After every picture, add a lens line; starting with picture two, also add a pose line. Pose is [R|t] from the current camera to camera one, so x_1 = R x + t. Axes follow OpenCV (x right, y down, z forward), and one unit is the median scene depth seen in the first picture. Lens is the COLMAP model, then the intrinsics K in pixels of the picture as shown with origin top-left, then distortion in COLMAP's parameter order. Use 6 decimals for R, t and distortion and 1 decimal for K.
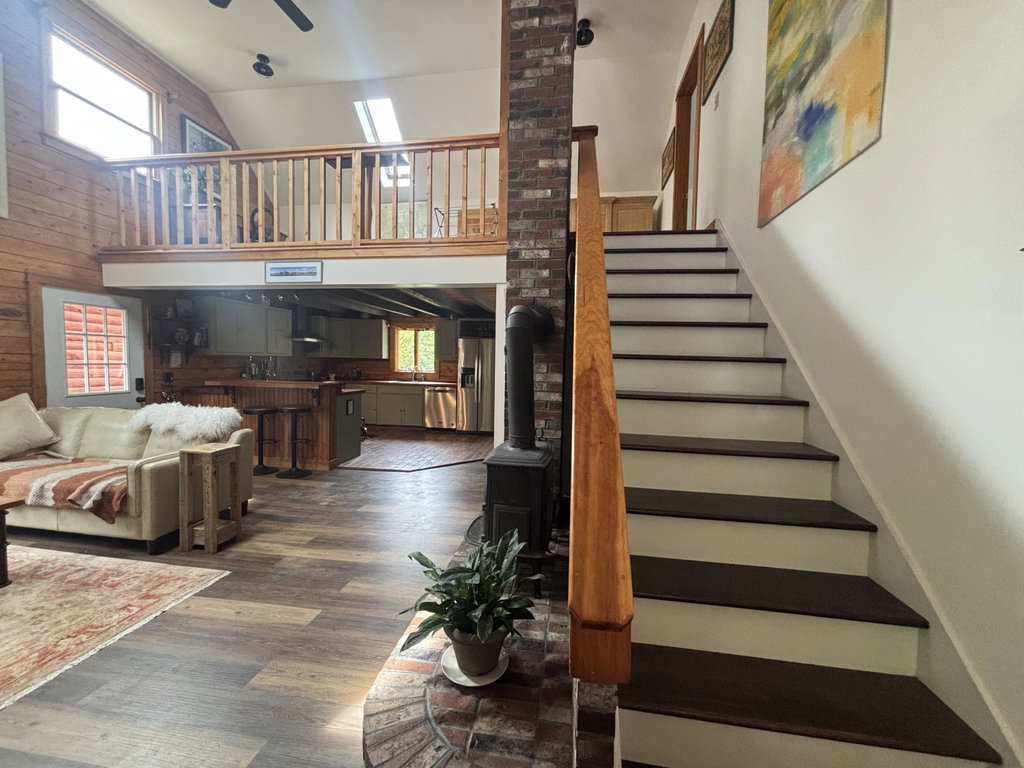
lens RADIAL K [[411.1, 0, 512.0], [0, 411.1, 384.0], [0, 0, 1]] dist [-0.002603, 0.000096]
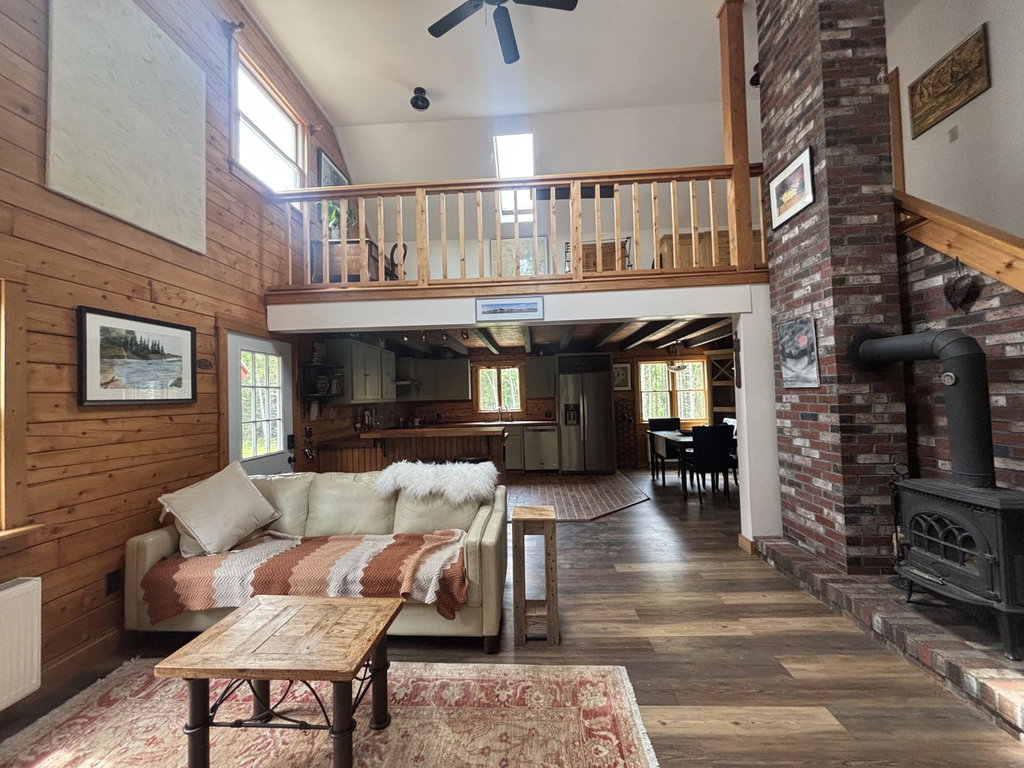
lens RADIAL K [[410.5, 0, 512.0], [0, 410.5, 384.0], [0, 0, 1]] dist [0.002096, 0.000427]
pose [[0.994354, -0.045658, 0.095785, -0.667030], [0.053674, 0.995116, -0.082846, -0.030524], [-0.091535, 0.087519, 0.991948, 0.112433]]
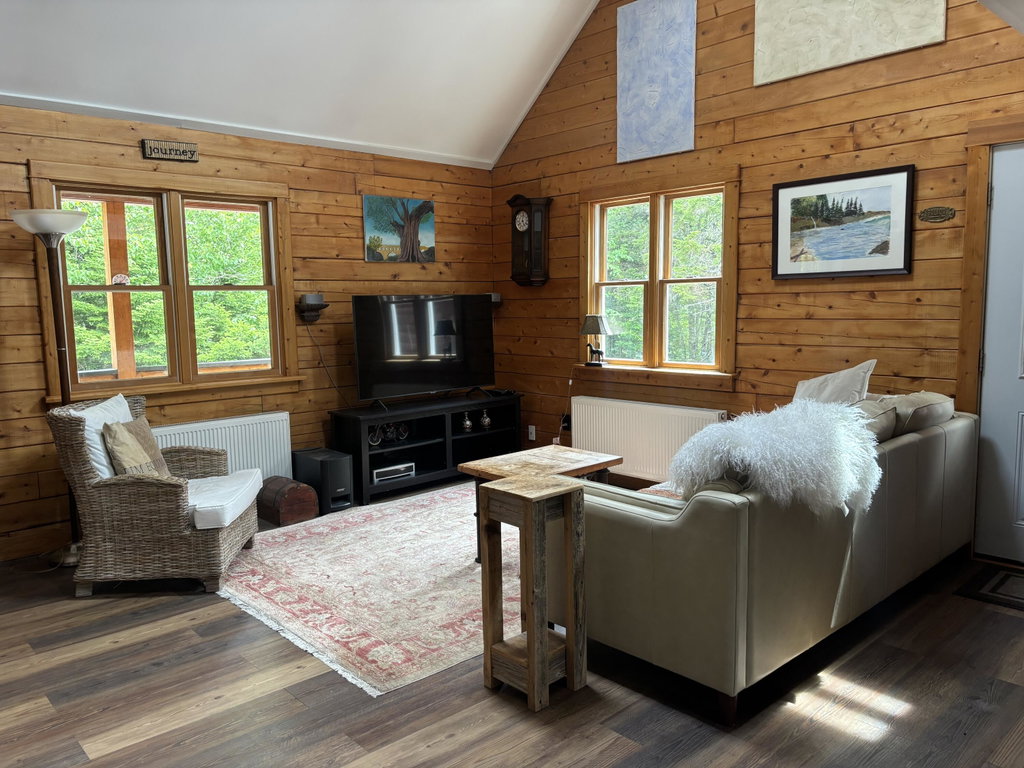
lens RADIAL K [[779.4, 0, 512.0], [0, 779.4, 384.0], [0, 0, 1]] dist [0.009918, 0.001994]
pose [[-0.621813, 0.076771, -0.779394, -0.019208], [-0.034941, 0.991473, 0.125539, -0.059026], [0.782386, 0.105295, -0.613829, 1.202326]]
